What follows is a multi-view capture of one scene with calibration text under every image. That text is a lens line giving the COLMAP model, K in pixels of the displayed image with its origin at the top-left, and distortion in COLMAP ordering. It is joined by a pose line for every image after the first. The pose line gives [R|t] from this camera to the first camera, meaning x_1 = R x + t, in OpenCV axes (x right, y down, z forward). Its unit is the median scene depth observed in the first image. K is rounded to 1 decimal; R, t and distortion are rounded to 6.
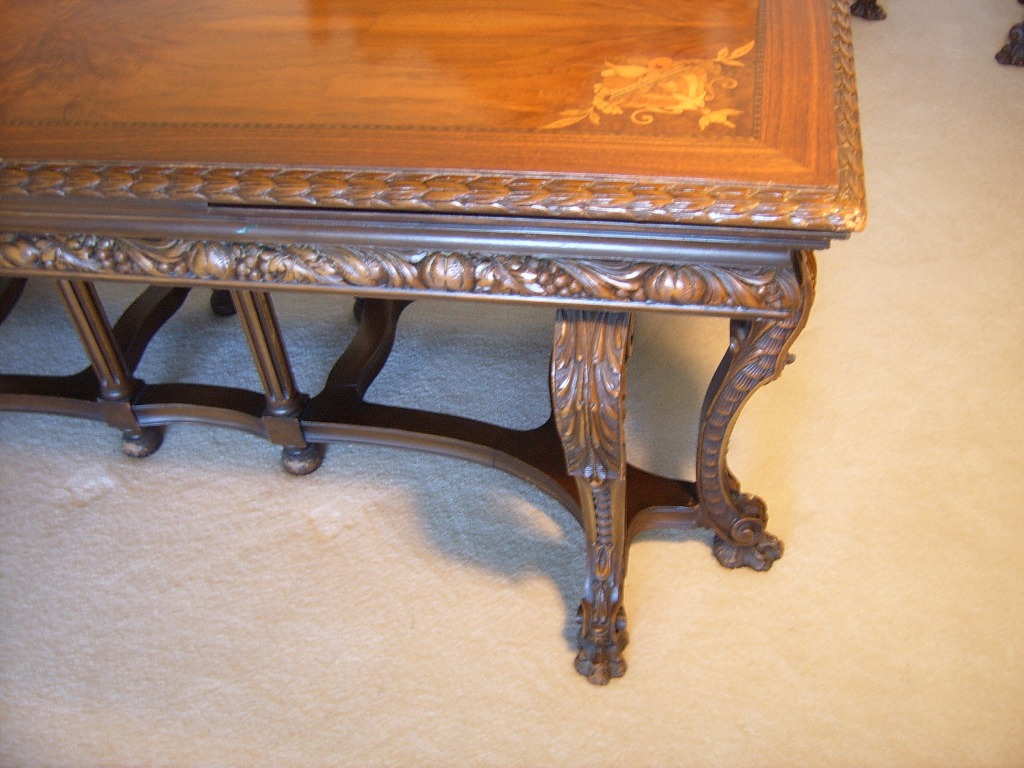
lens RADIAL K [[1064.4, 0, 517.2], [0, 1064.4, 383.6], [0, 0, 1]] dist [-0.130021, 0.000000]
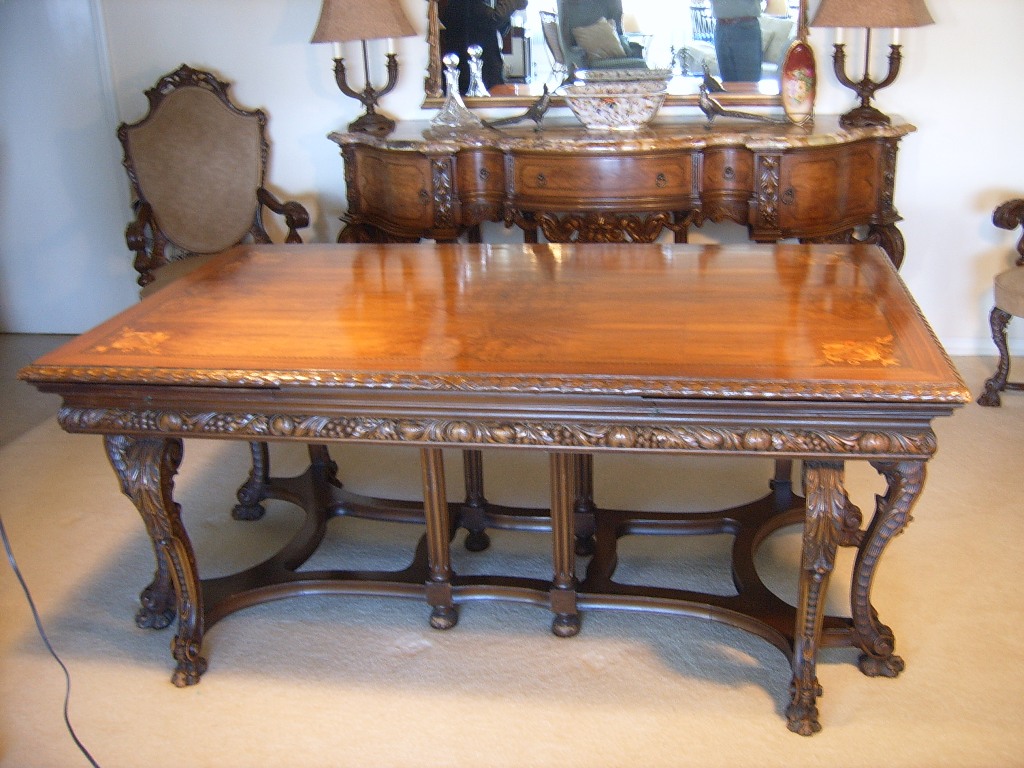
lens RADIAL K [[1064.4, 0, 515.1], [0, 1064.4, 382.2], [0, 0, 1]] dist [-0.130021, 0.000000]
pose [[0.999054, 0.026878, 0.034177, -0.578864], [-0.011973, 0.925722, -0.378015, 0.537850], [-0.041798, 0.377248, 0.925168, -0.814550]]
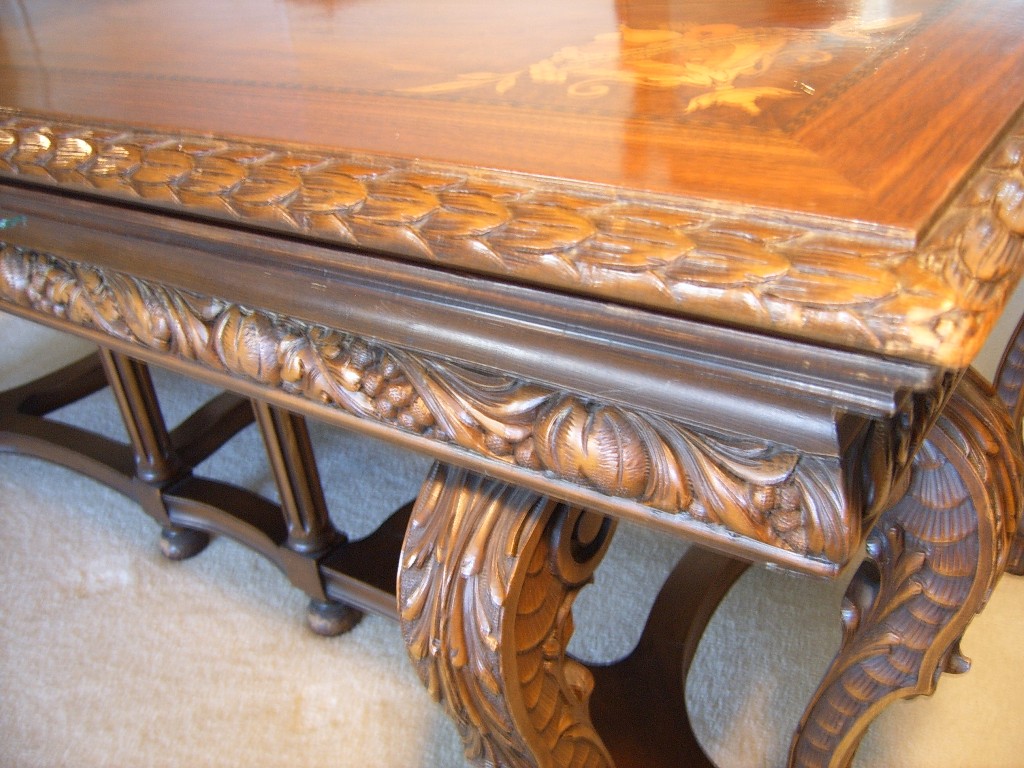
lens RADIAL K [[1064.4, 0, 514.2], [0, 1064.4, 388.6], [0, 0, 1]] dist [-0.130021, 0.000000]
pose [[0.915329, 0.191537, -0.354240, 0.266026], [-0.245907, 0.962446, -0.115011, -0.054013], [0.318908, 0.192383, 0.928055, 0.537246]]
